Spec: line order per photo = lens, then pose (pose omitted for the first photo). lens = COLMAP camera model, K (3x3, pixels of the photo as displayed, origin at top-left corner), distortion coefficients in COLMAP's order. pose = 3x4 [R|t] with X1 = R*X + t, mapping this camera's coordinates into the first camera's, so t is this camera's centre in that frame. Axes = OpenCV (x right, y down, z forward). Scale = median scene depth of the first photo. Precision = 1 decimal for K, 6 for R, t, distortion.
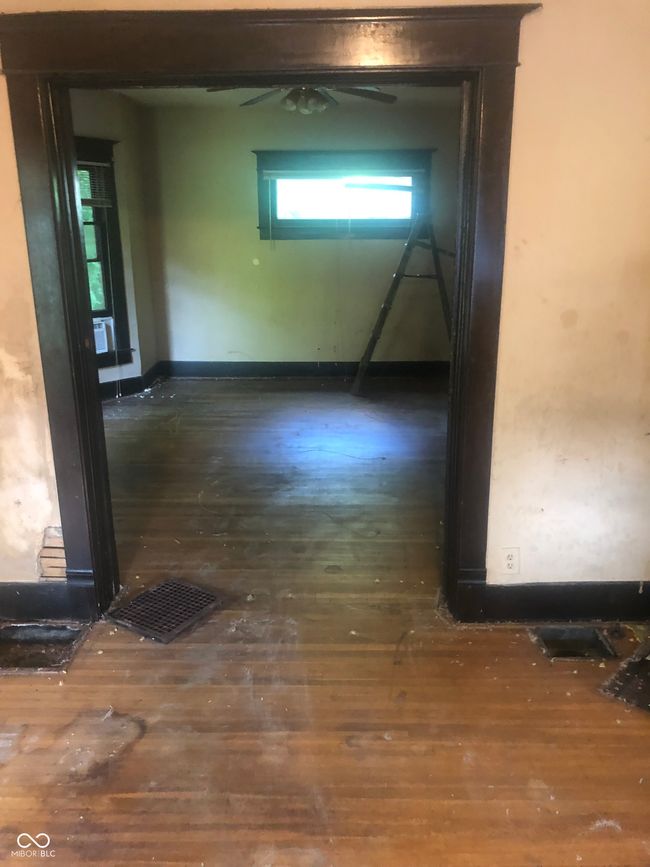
lens RADIAL K [[702.7, 0, 325.0], [0, 702.7, 433.5], [0, 0, 1]] dist [0.001560, -0.007143]
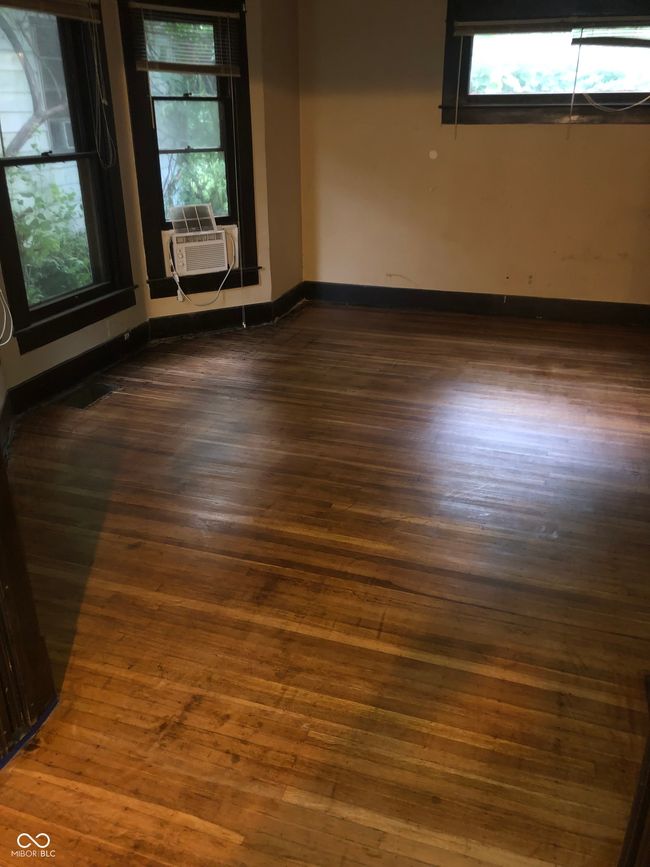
lens RADIAL K [[702.7, 0, 325.0], [0, 702.7, 433.5], [0, 0, 1]] dist [0.001560, -0.007143]
pose [[0.953145, 0.124072, -0.275899, 0.088779], [-0.085981, 0.985519, 0.146150, -0.139958], [0.290037, -0.115580, 0.950010, 0.597597]]
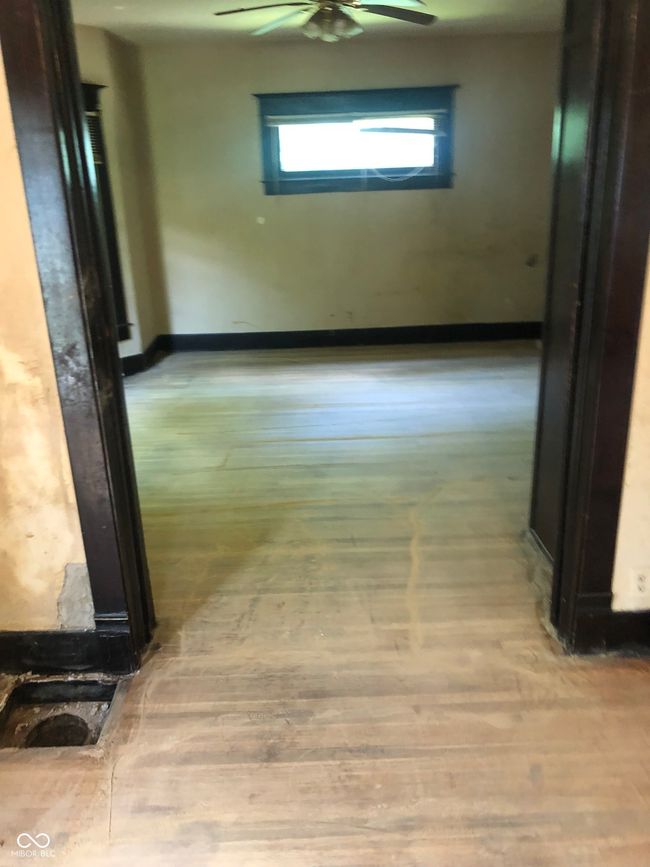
lens RADIAL K [[715.0, 0, 325.0], [0, 715.0, 433.5], [0, 0, 1]] dist [0.002096, -0.002982]
pose [[0.999193, -0.037593, 0.014149, -0.107293], [0.036790, 0.997902, 0.053272, -0.047704], [-0.016122, -0.052709, 0.998480, 0.185888]]
